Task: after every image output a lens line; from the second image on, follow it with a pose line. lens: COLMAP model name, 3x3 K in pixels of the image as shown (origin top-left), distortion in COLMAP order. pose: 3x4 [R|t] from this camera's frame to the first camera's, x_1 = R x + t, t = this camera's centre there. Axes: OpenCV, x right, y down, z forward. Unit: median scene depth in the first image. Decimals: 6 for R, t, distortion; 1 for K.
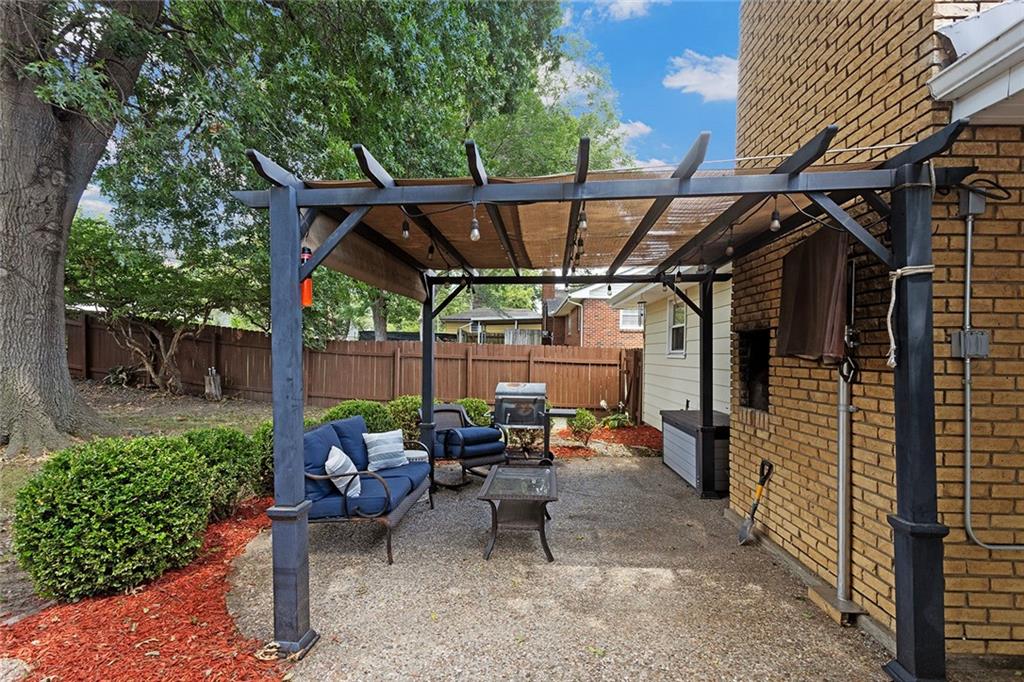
lens RADIAL K [[497.8, 0, 500.0], [0, 497.8, 350.6], [0, 0, 1]] dist [-0.000209, 0.000797]
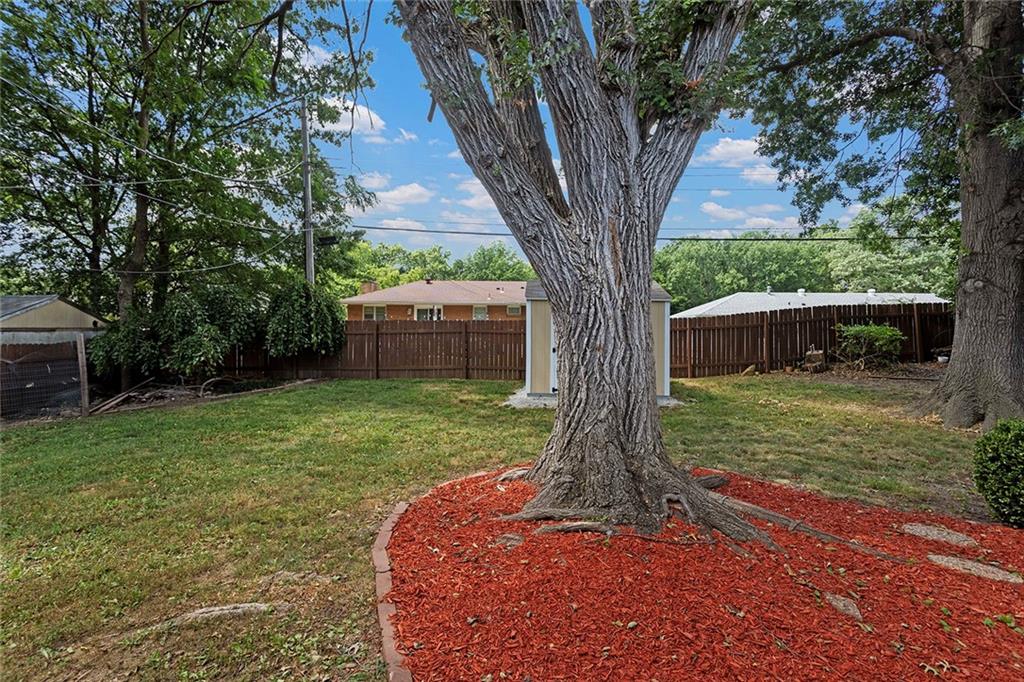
lens RADIAL K [[491.7, 0, 505.7], [0, 491.7, 334.0], [0, 0, 1]] dist [-0.001087, 0.000024]
pose [[-0.000222, -0.014110, -0.999900, 0.237869], [-0.006595, 0.999879, -0.014108, -0.005208], [0.999978, 0.006591, -0.000315, -0.193409]]
